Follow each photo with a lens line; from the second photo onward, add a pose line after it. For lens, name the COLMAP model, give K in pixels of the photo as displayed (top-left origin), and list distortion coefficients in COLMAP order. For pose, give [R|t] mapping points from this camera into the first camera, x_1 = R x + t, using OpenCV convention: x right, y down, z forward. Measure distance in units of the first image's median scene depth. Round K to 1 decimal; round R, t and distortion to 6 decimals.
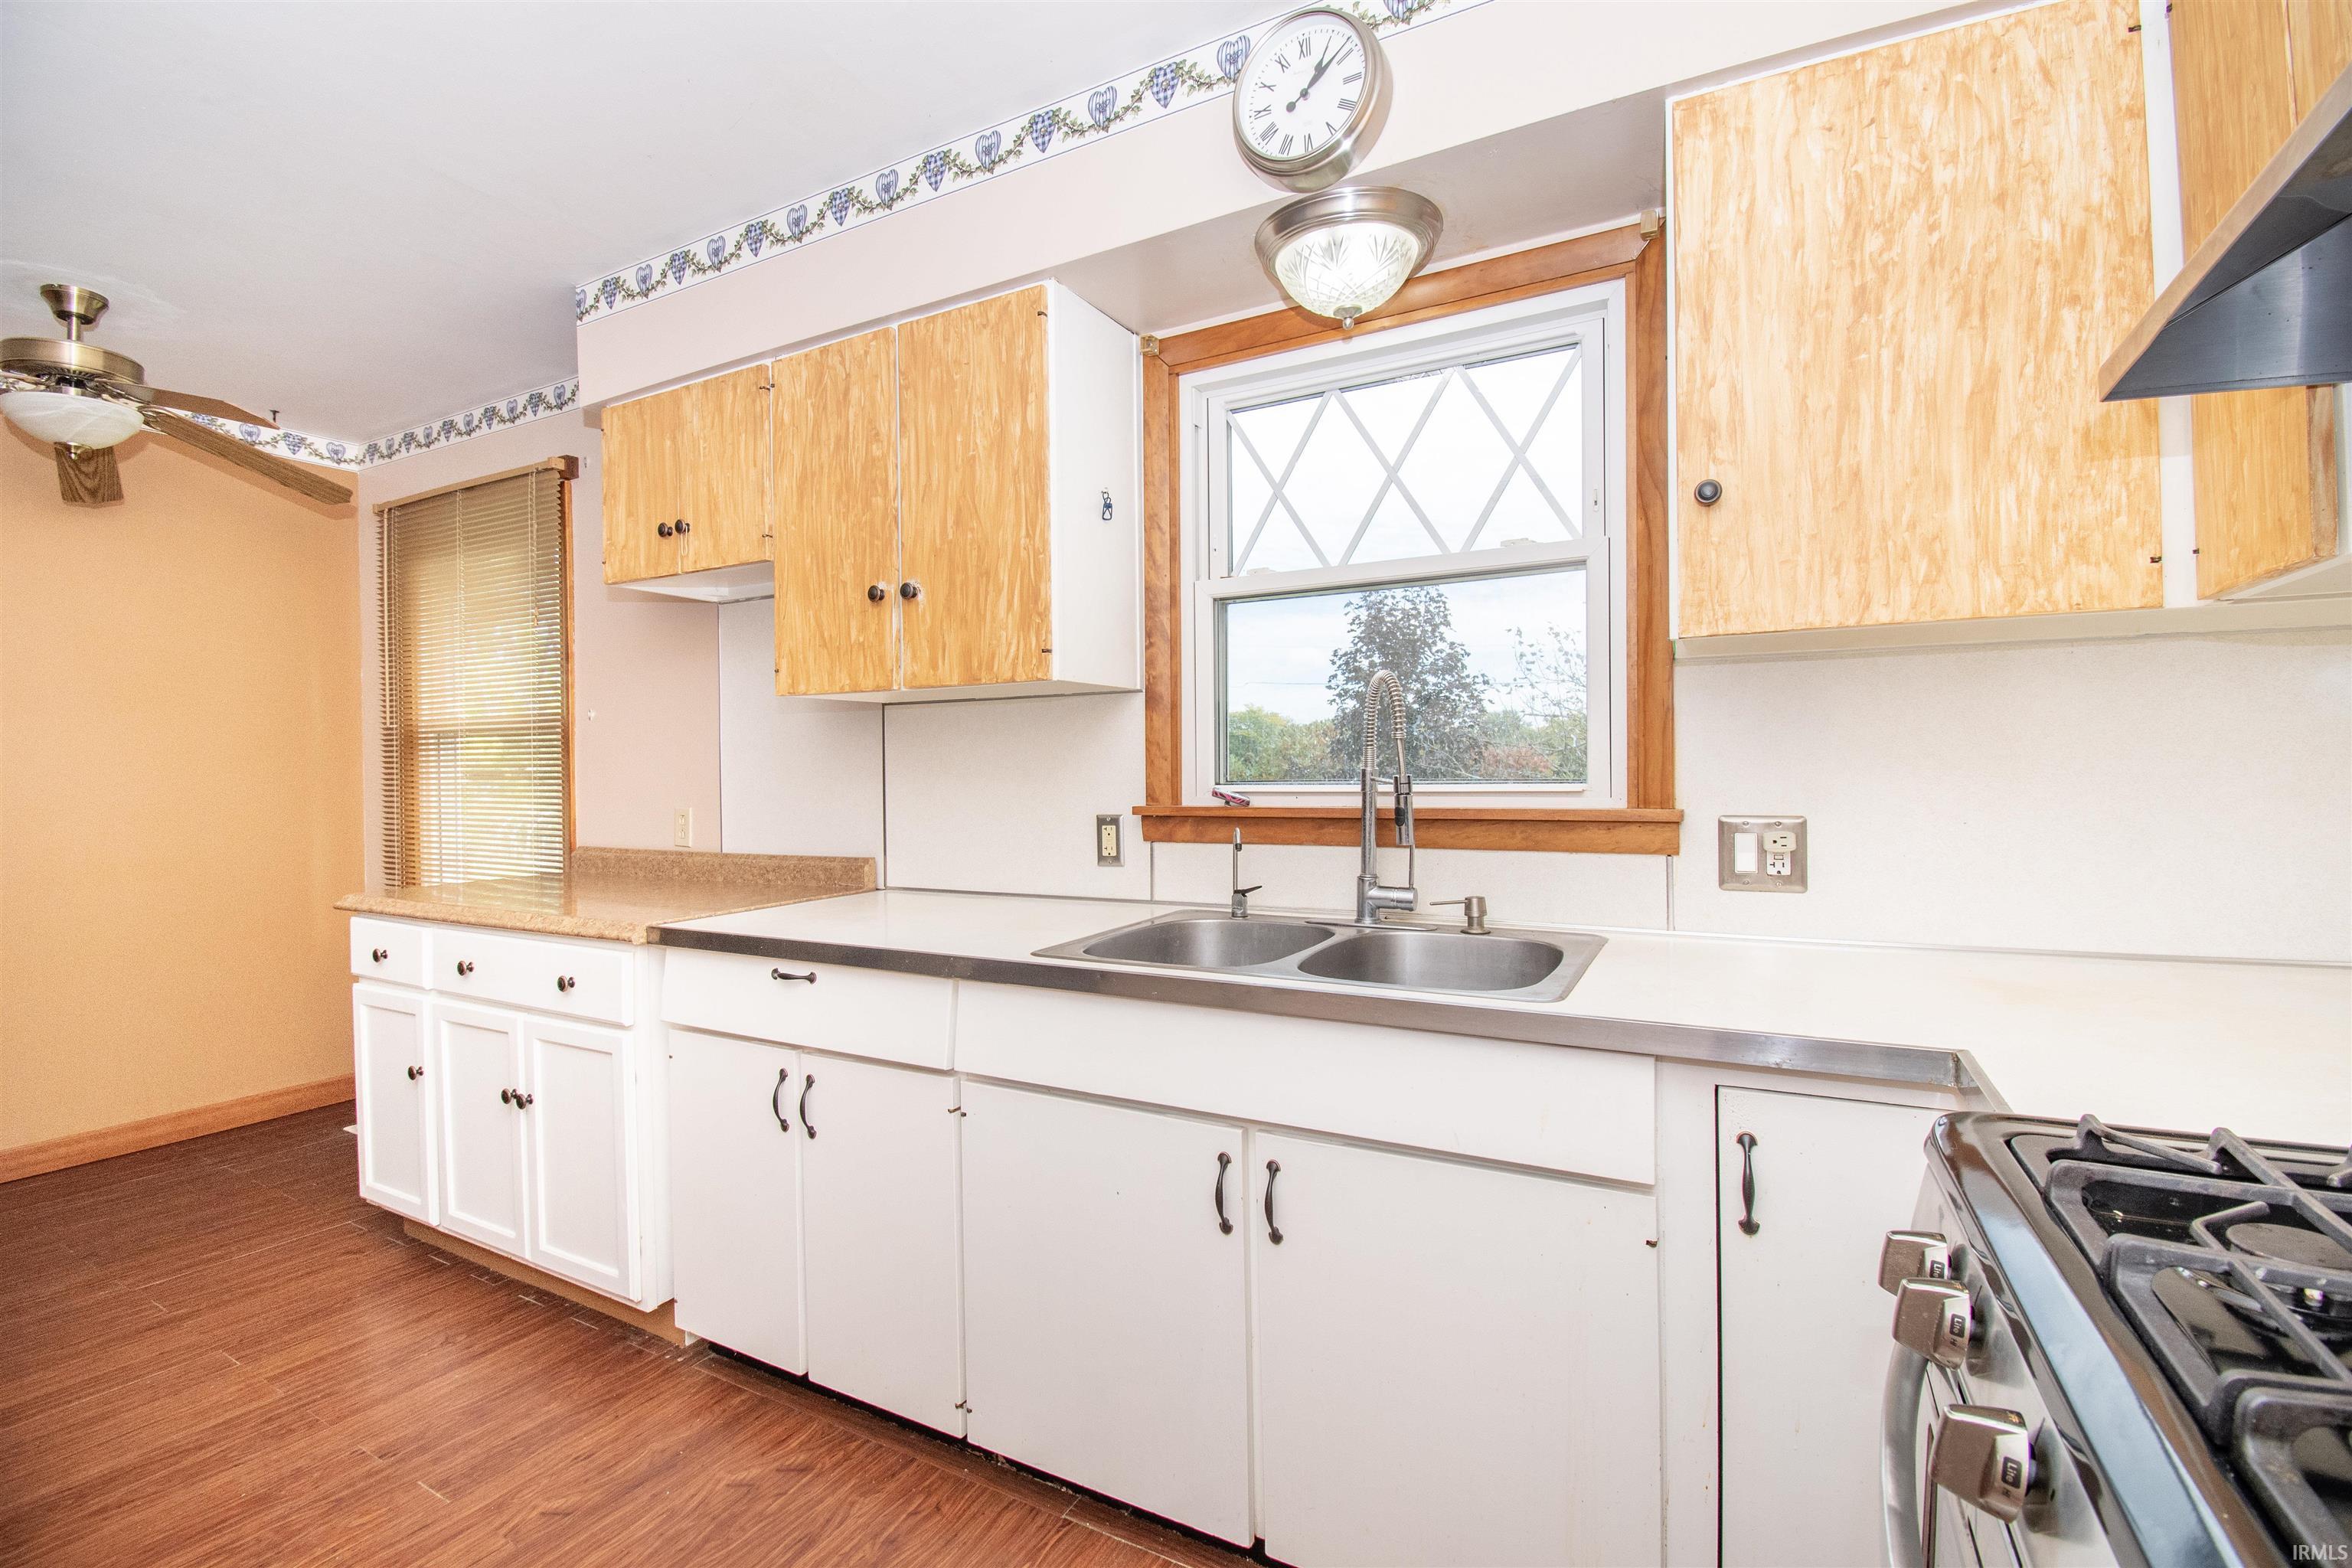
lens RADIAL K [[1031.6, 0, 1197.9], [0, 1031.6, 778.4], [0, 0, 1]] dist [0.021873, -0.025351]
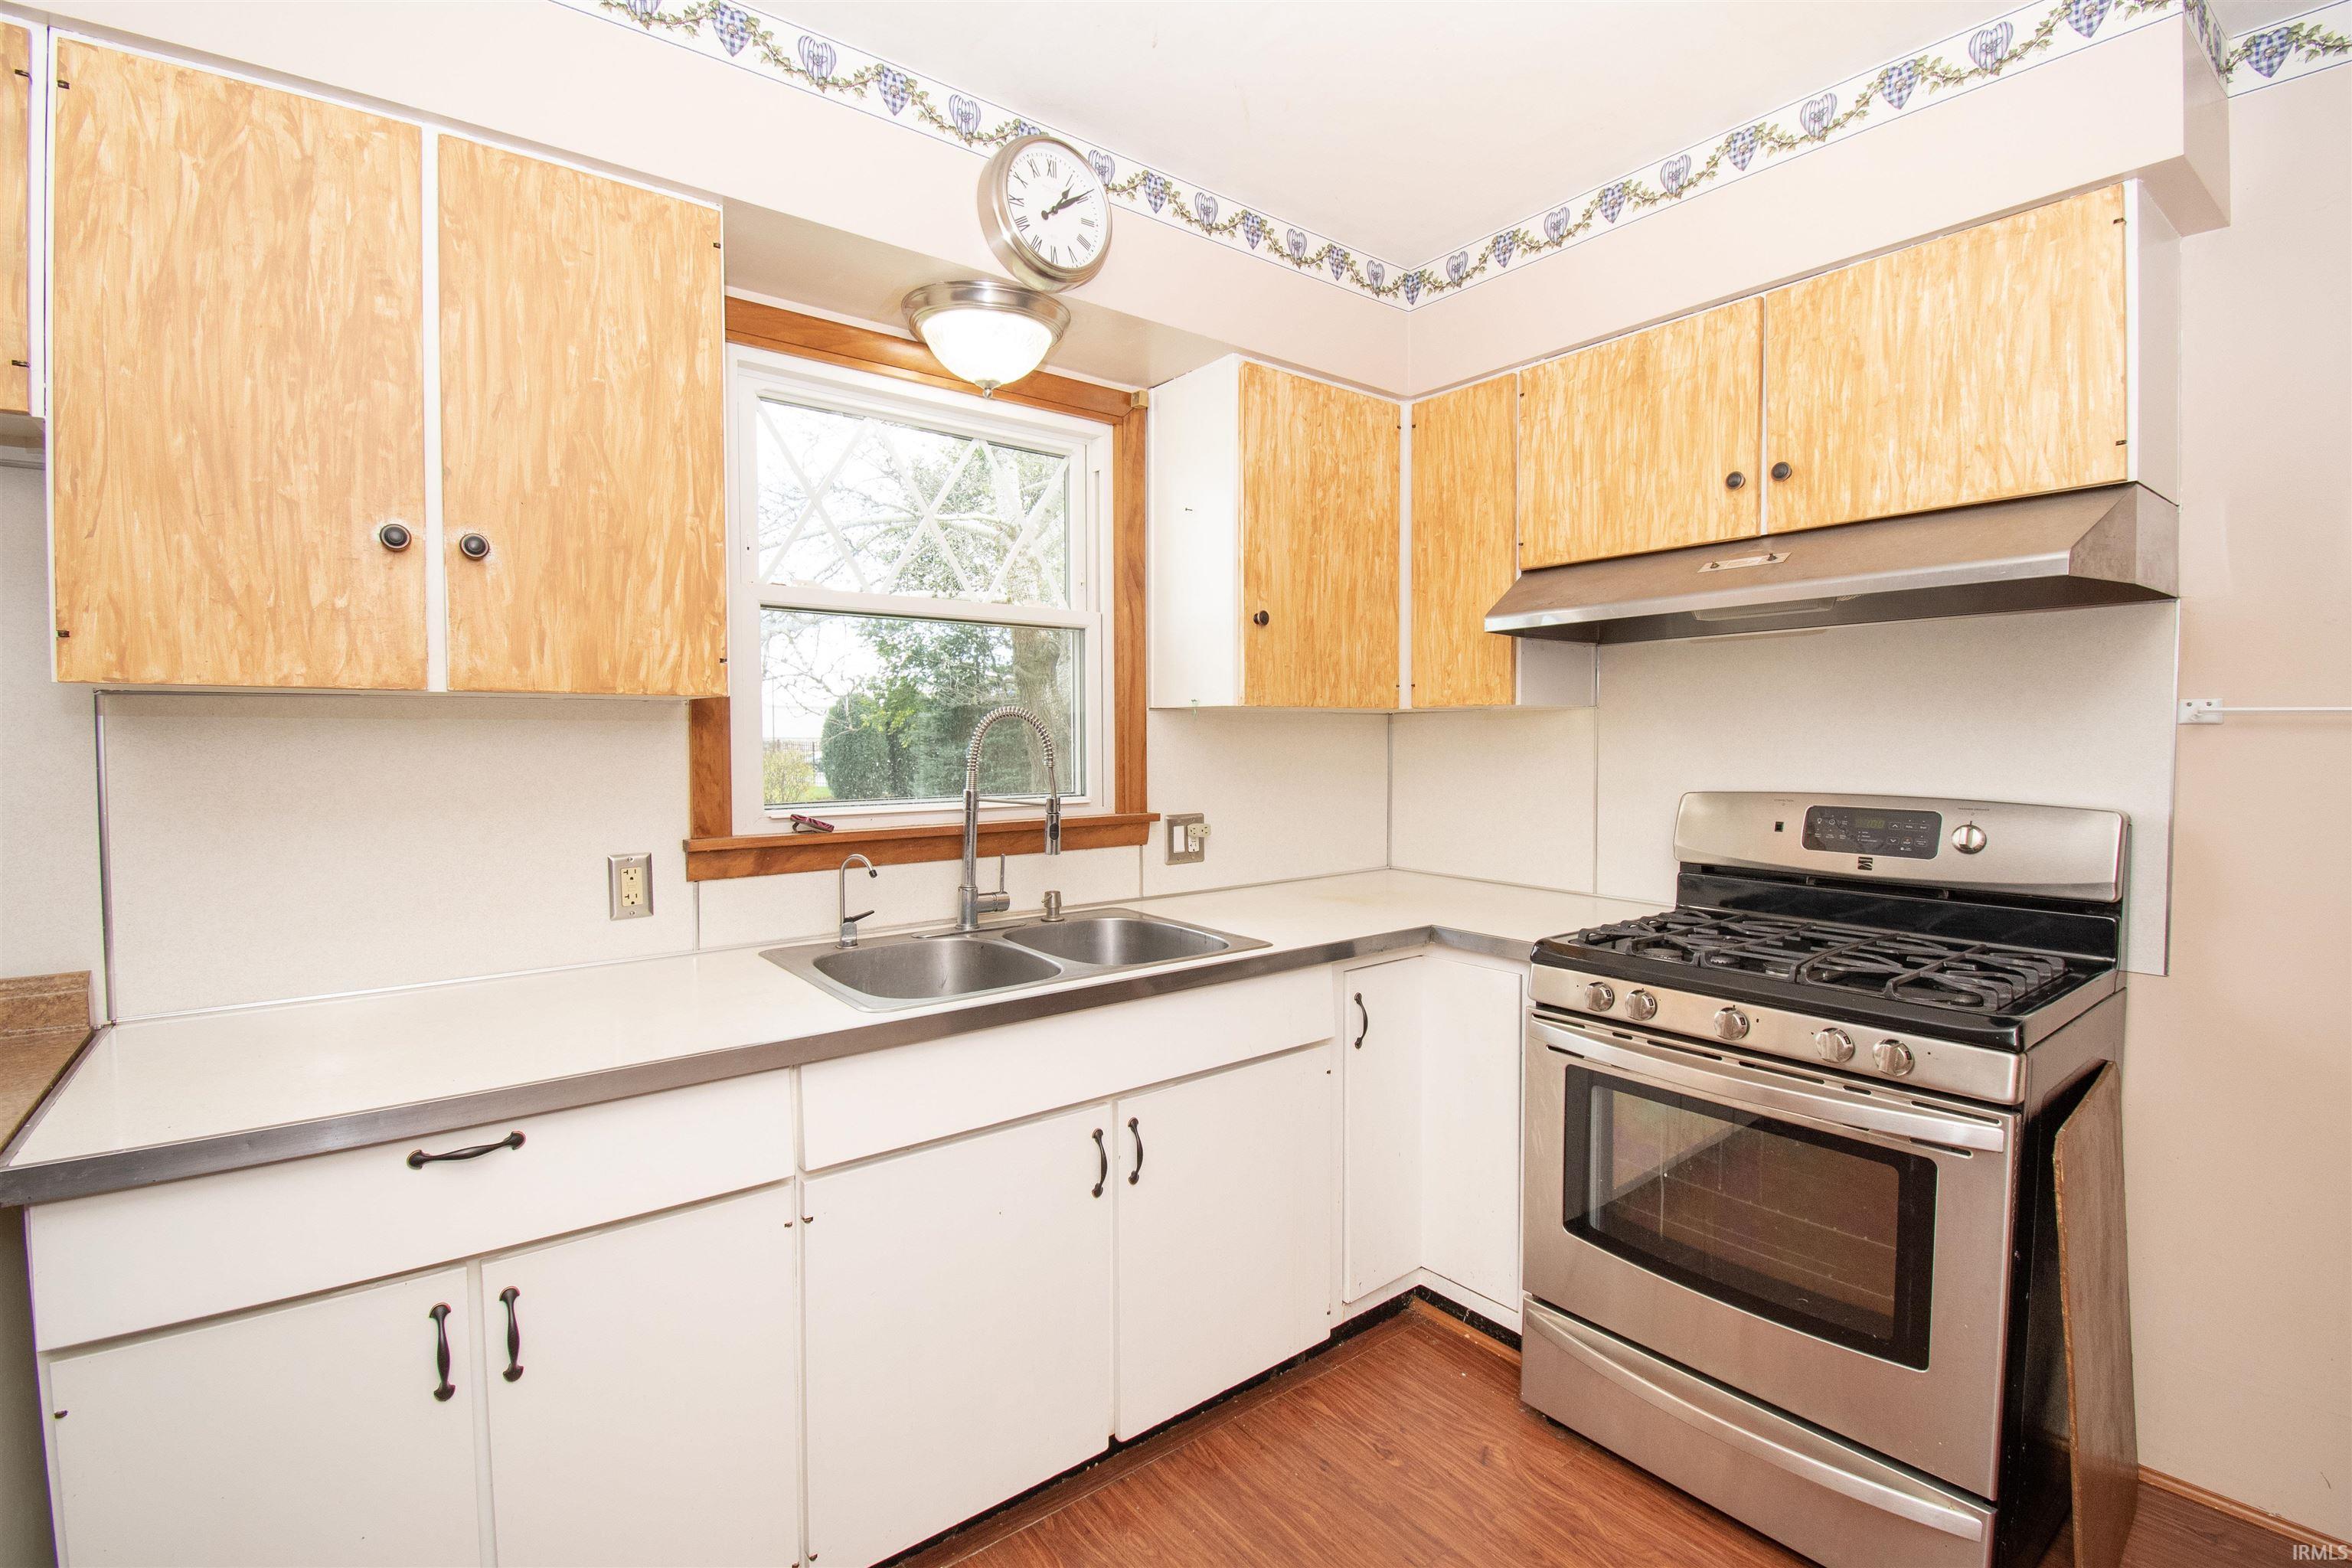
lens RADIAL K [[1063.8, 0, 1168.3], [0, 1063.8, 775.3], [0, 0, 1]] dist [0.024819, -0.028669]
pose [[0.407371, -0.023925, 0.912949, -0.750439], [0.003204, 0.999688, 0.024769, -0.050194], [-0.913257, -0.007165, 0.407321, 0.315773]]
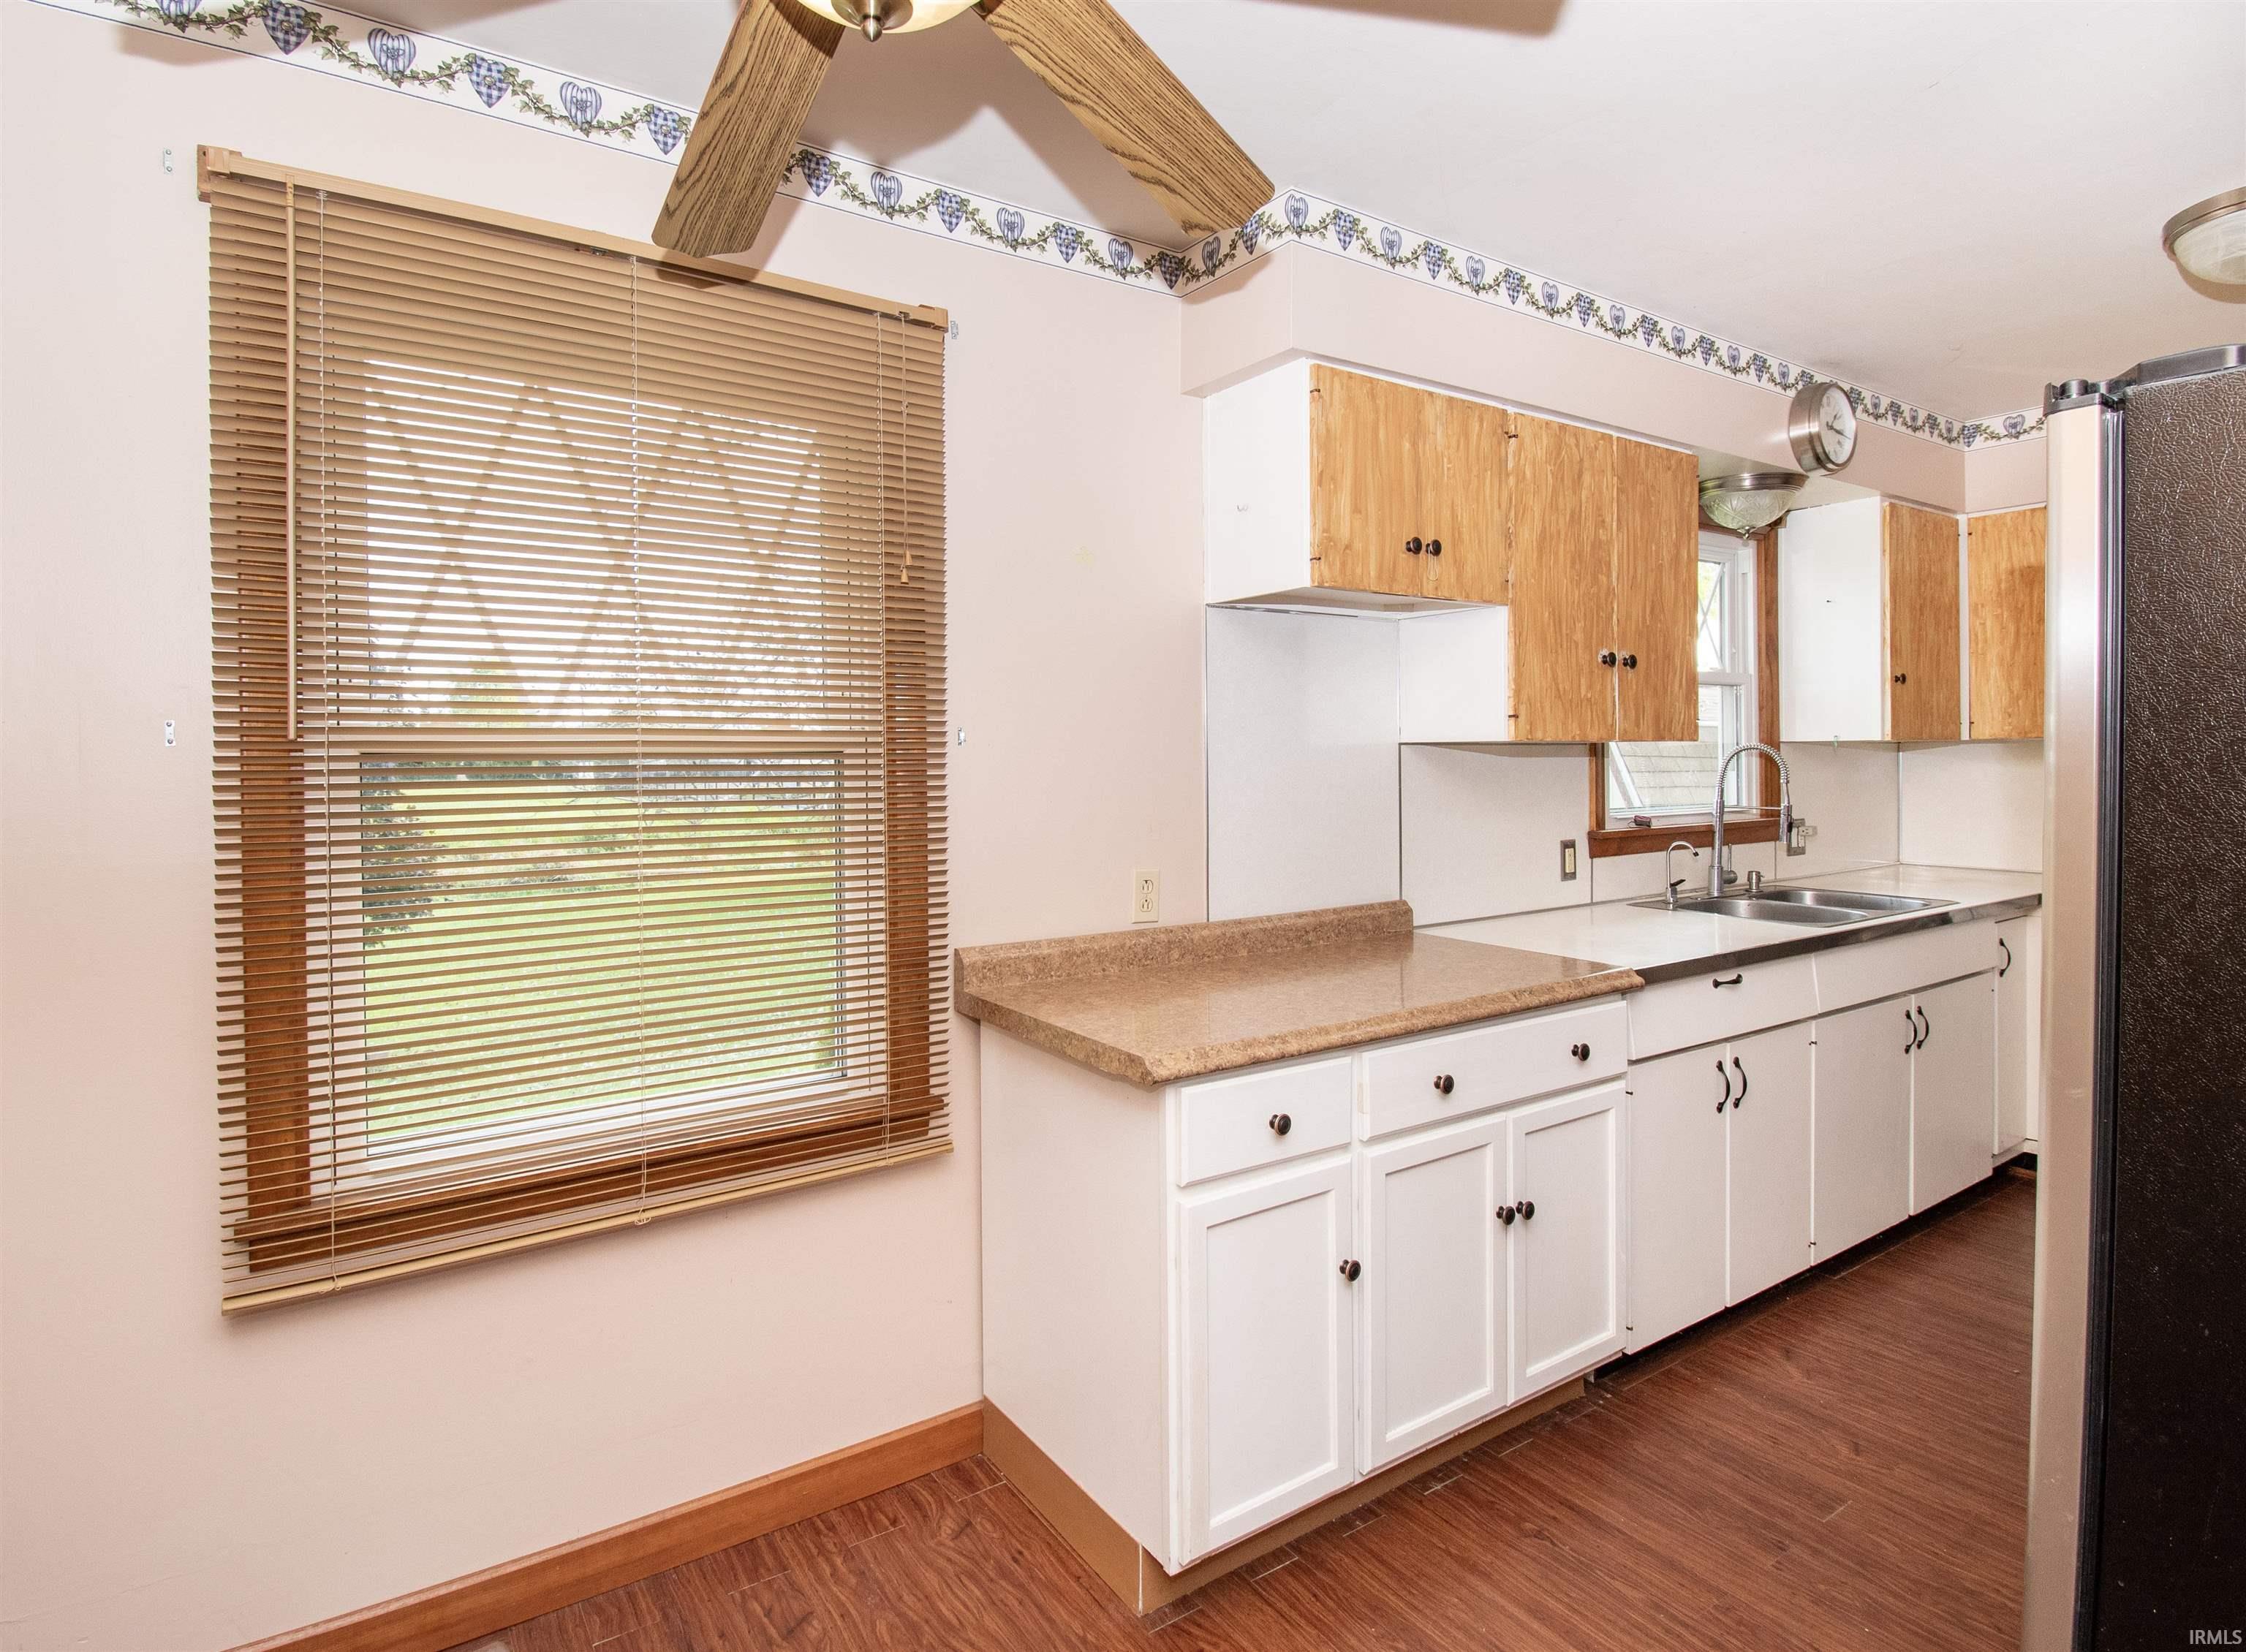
lens RADIAL K [[1160.9, 0, 1123.3], [0, 1160.9, 774.3], [0, 0, 1]] dist [0.005018, 0.000743]
pose [[0.468218, -0.005604, 0.883595, -1.799425], [0.013122, 0.999914, -0.000612, -0.058226], [-0.883515, 0.011881, 0.468251, 0.911998]]
